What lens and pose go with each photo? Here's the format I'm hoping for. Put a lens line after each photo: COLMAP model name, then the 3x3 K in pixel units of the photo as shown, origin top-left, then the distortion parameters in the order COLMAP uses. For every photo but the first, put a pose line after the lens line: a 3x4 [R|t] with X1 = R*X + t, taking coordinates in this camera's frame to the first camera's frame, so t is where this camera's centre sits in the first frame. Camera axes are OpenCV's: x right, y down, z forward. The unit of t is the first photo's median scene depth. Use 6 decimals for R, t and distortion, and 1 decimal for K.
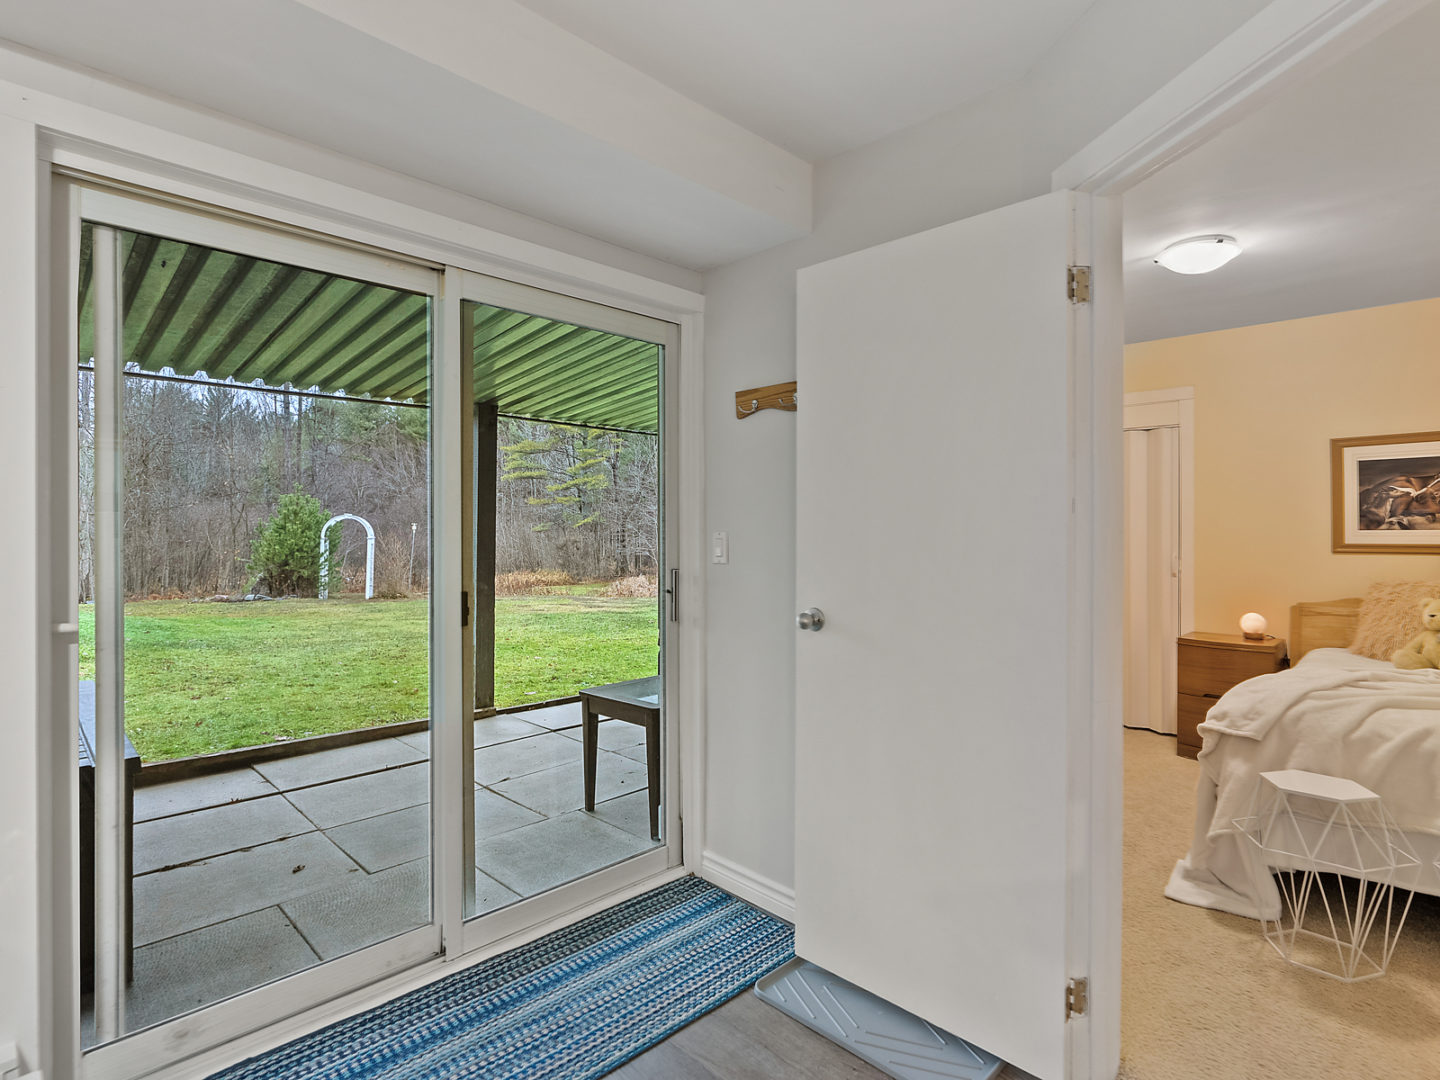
lens RADIAL K [[736.5, 0, 720.0], [0, 736.5, 540.0], [0, 0, 1]] dist [-0.001018, 0.001050]
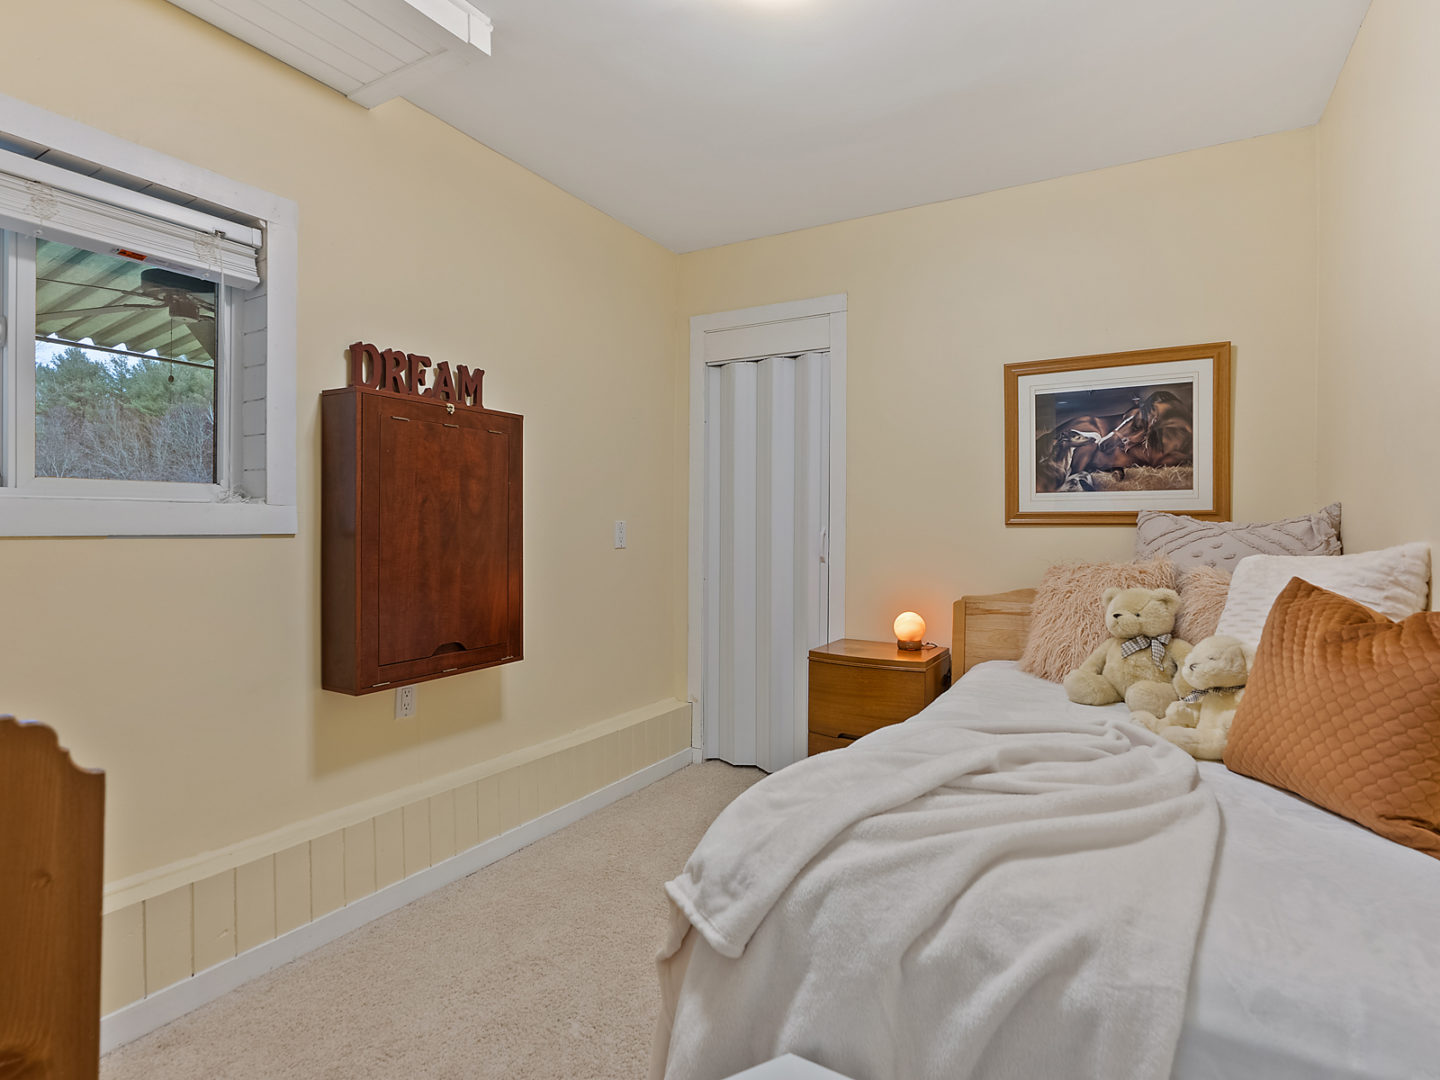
lens RADIAL K [[705.1, 0, 720.0], [0, 705.1, 540.0], [0, 0, 1]] dist [-0.033709, -0.000162]
pose [[0.972039, 0.003268, 0.234795, 0.425326], [-0.004227, 0.999985, 0.003579, 0.031807], [-0.234780, -0.004471, 0.972038, 0.427864]]
